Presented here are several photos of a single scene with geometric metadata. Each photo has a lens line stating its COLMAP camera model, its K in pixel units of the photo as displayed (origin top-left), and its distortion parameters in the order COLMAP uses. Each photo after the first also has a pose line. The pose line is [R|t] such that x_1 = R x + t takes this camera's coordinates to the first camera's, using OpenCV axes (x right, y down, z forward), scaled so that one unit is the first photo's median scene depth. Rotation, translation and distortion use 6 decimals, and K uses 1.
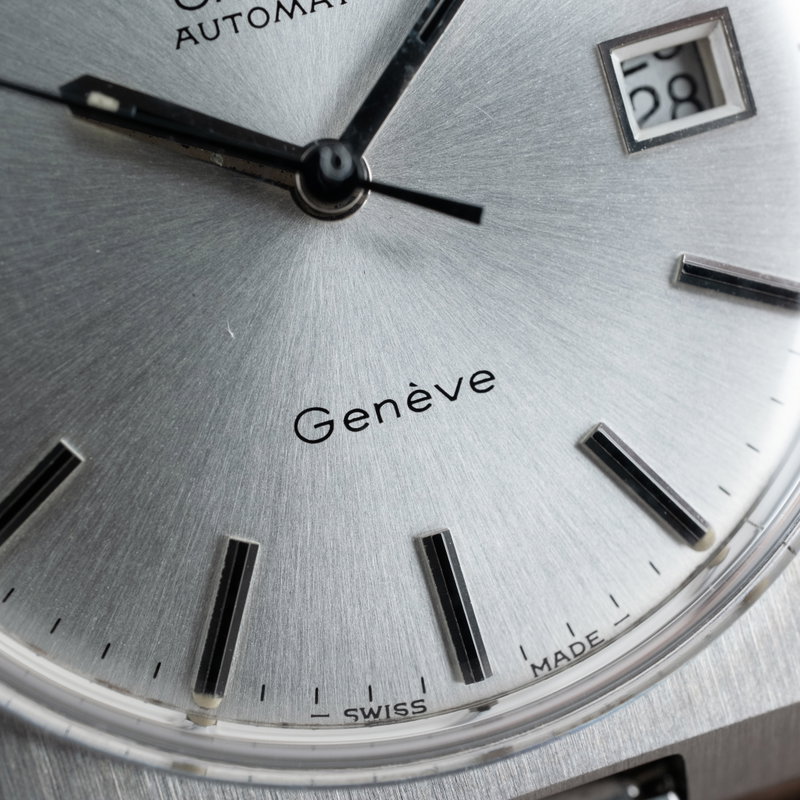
lens RADIAL K [[1392.1, 0, 400.0], [0, 1392.1, 400.0], [0, 0, 1]] dist [0.025102, 0.135230]
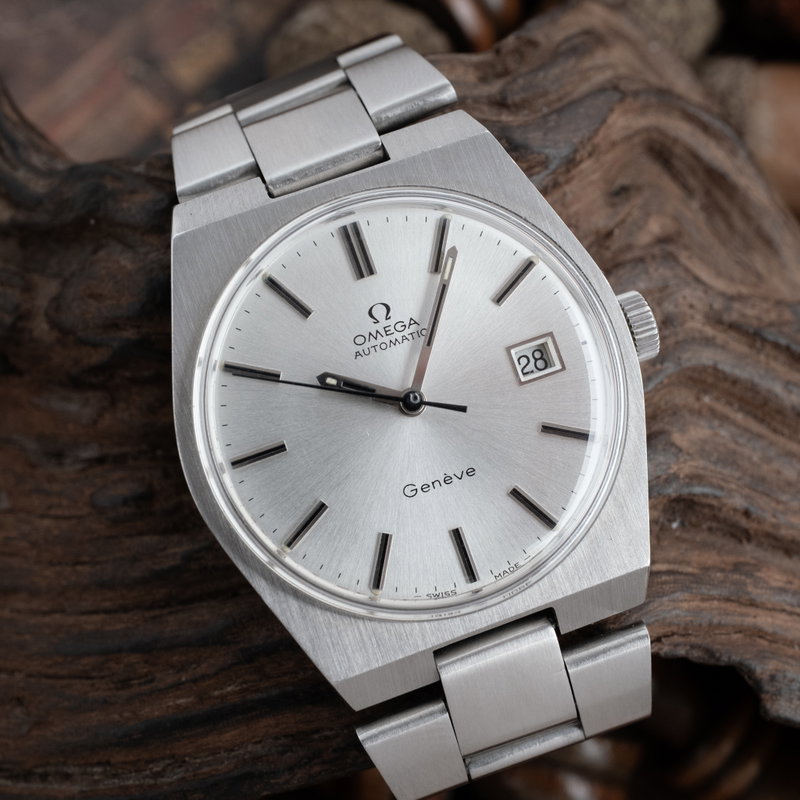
lens RADIAL K [[1392.1, 0, 400.0], [0, 1392.1, 400.0], [0, 0, 1]] dist [0.025102, 0.135230]
pose [[0.998300, -0.052598, -0.025105, -0.003455], [0.049589, 0.992882, -0.108287, 0.137871], [0.030622, 0.106858, 0.993803, -1.761359]]
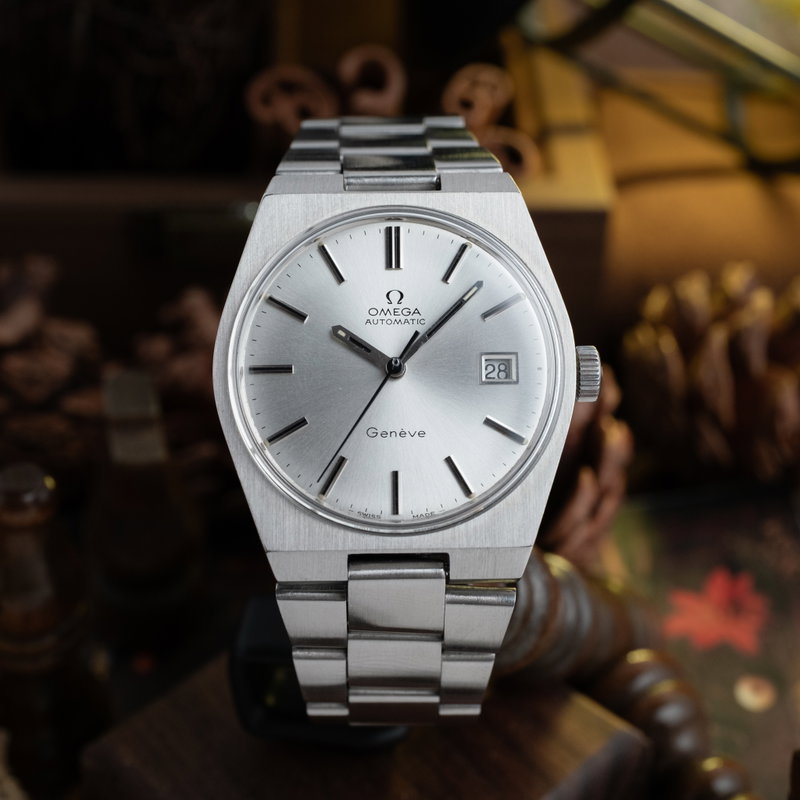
lens RADIAL K [[1392.1, 0, 400.0], [0, 1392.1, 400.0], [0, 0, 1]] dist [0.025102, 0.135230]
pose [[0.957365, 0.255223, -0.135327, 0.467951], [-0.277751, 0.942011, -0.188334, 0.592678], [0.079412, 0.217892, 0.972737, -2.480319]]
